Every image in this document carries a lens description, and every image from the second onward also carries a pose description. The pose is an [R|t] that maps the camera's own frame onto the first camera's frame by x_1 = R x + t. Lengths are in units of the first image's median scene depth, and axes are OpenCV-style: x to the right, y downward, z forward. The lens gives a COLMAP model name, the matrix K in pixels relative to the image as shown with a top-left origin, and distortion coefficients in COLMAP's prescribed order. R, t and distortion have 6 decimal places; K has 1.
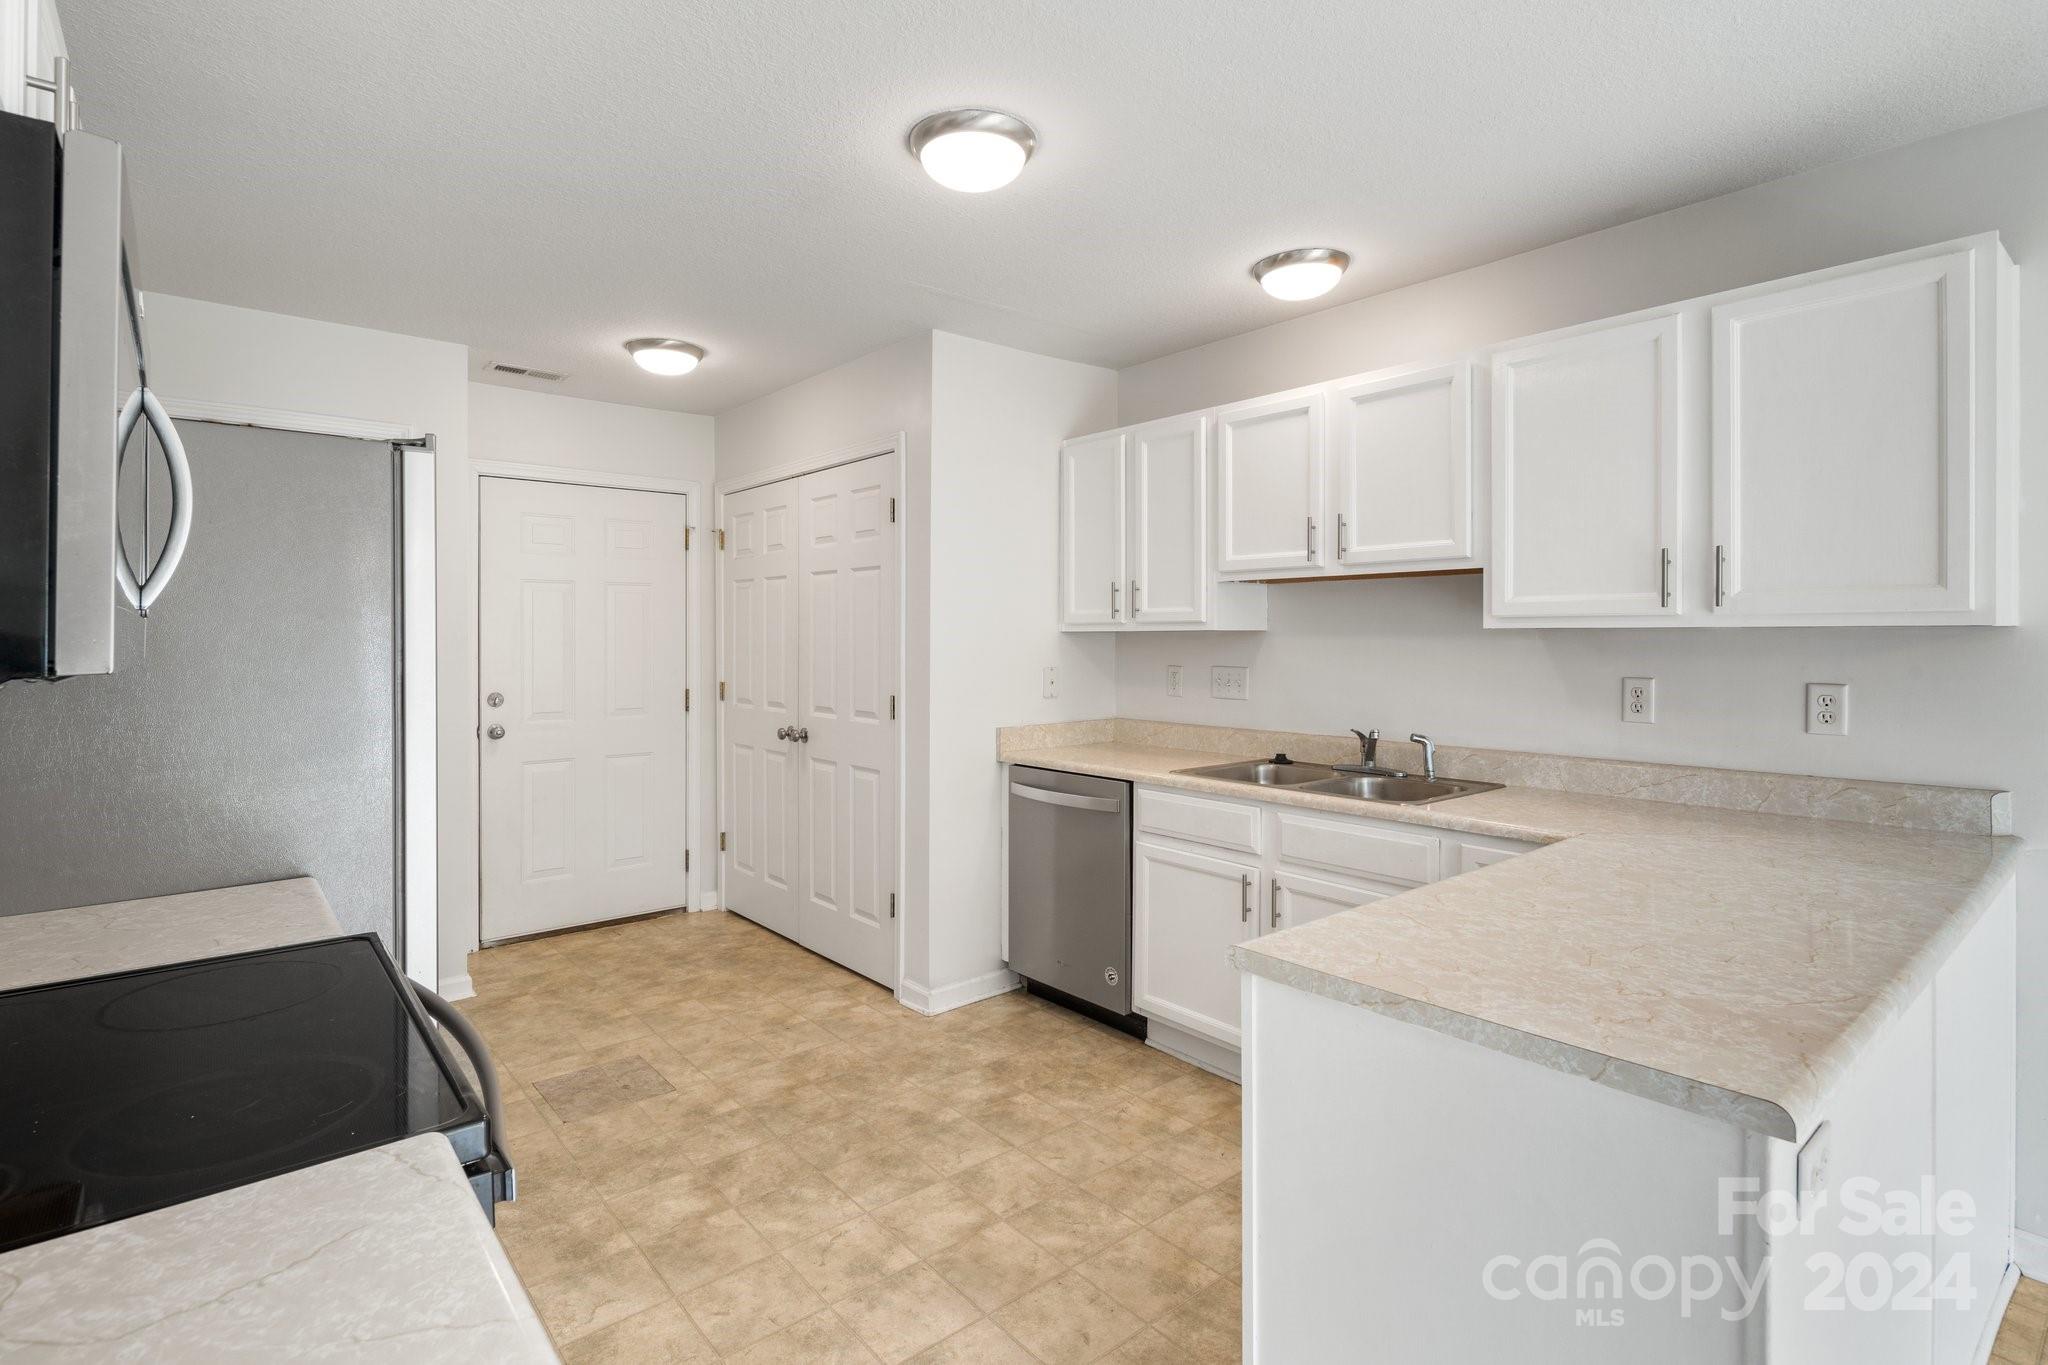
lens RADIAL K [[1001.8, 0, 1068.9], [0, 1001.8, 643.6], [0, 0, 1]] dist [0.012193, -0.006541]
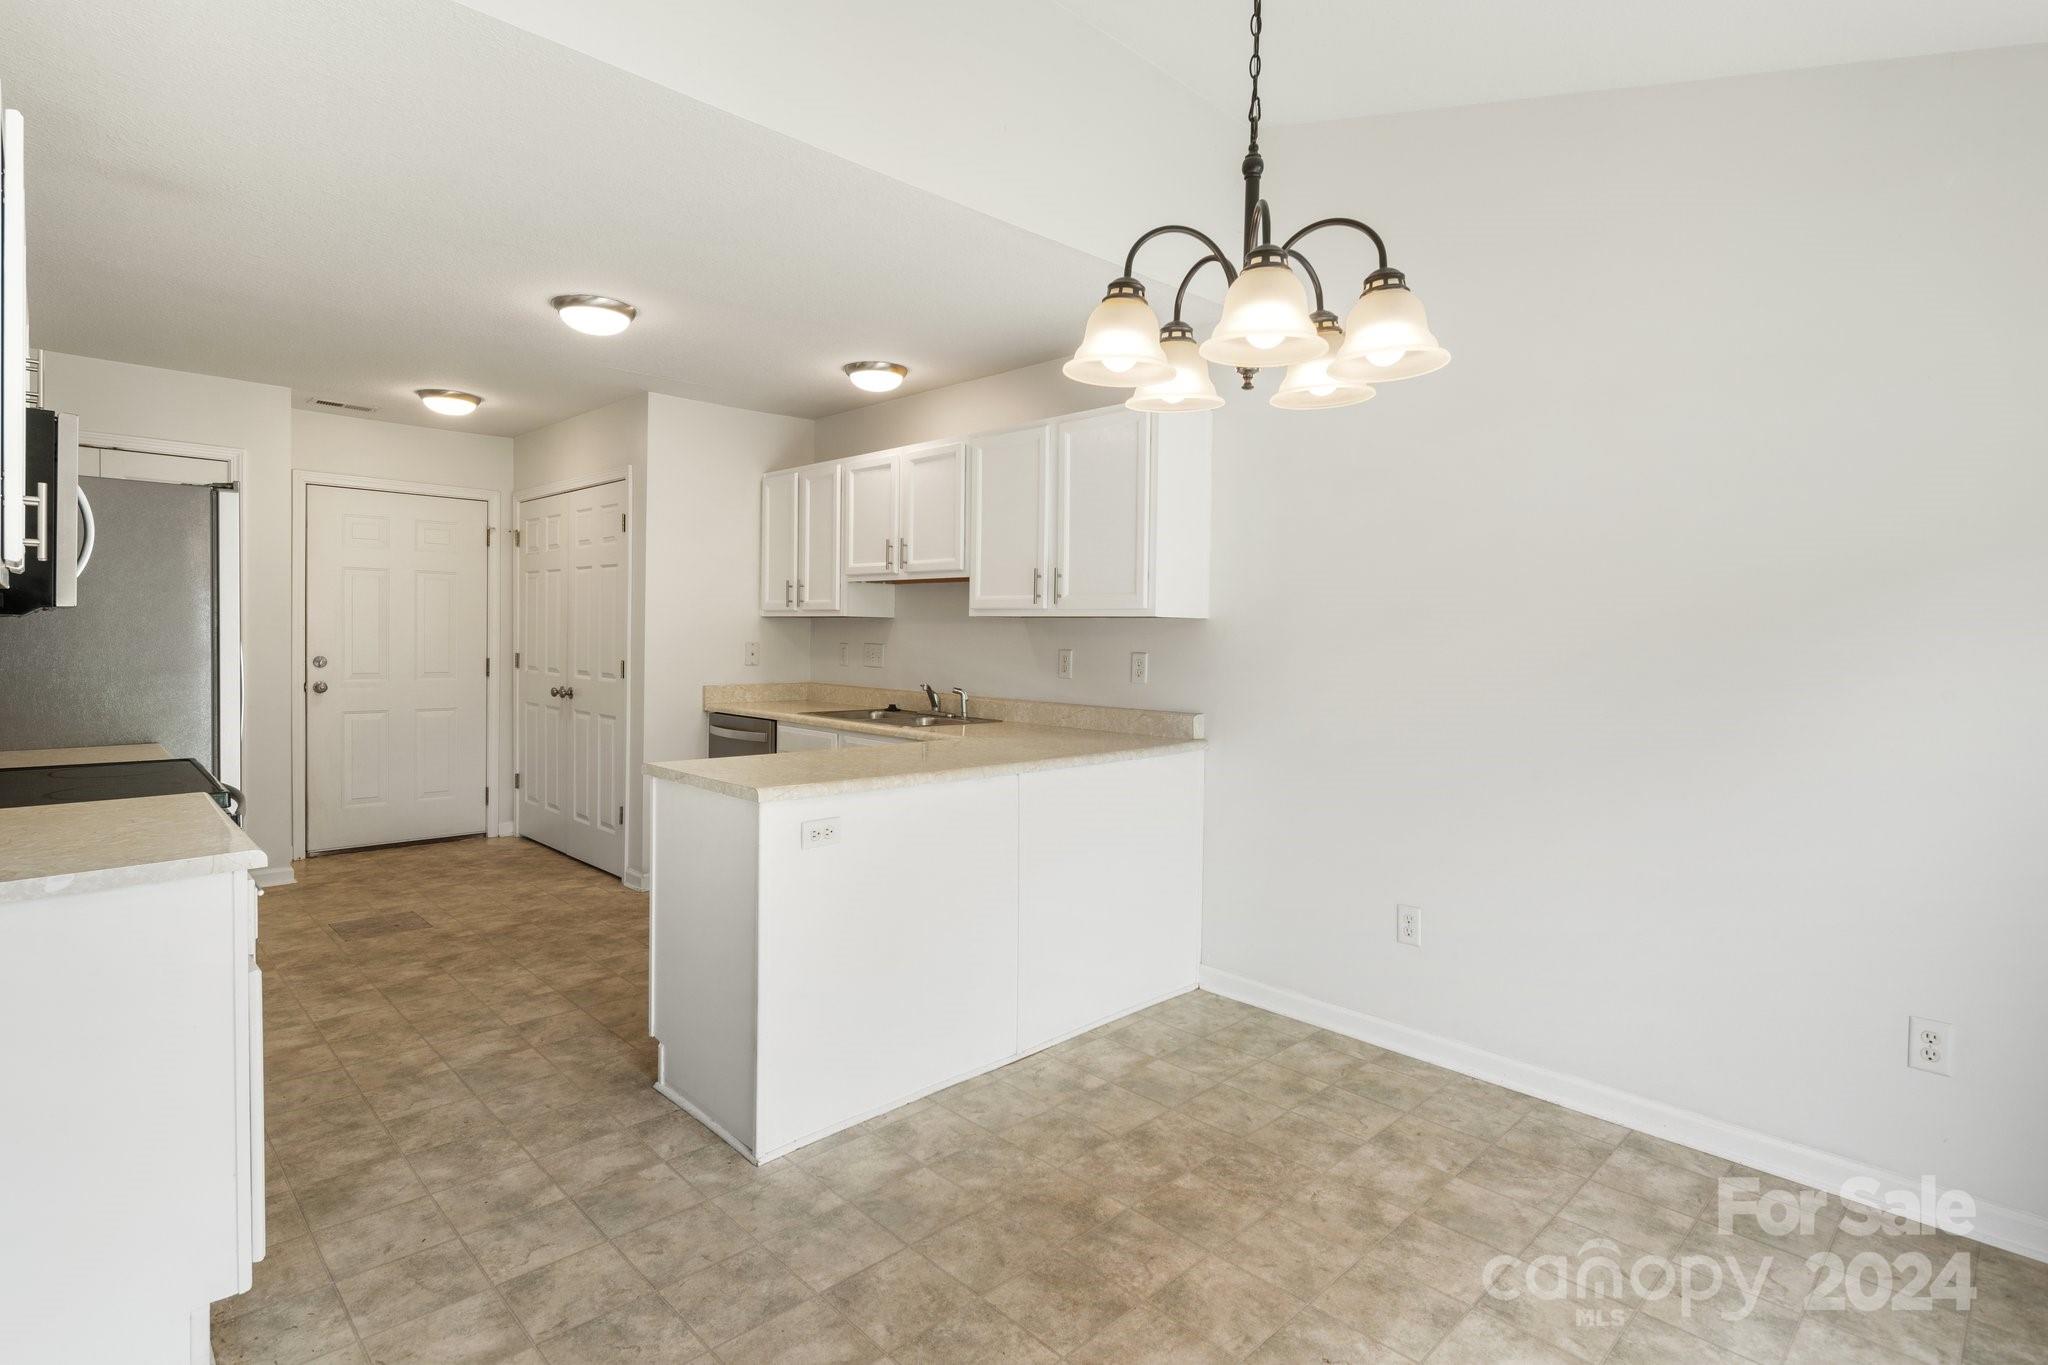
lens RADIAL K [[1001.8, 0, 1062.0], [0, 1001.8, 660.6], [0, 0, 1]] dist [0.012193, -0.006541]
pose [[0.996859, 0.016743, 0.077401, 0.351223], [-0.018295, 0.999645, 0.019376, 0.016725], [-0.077049, -0.020731, 0.996812, -0.448222]]
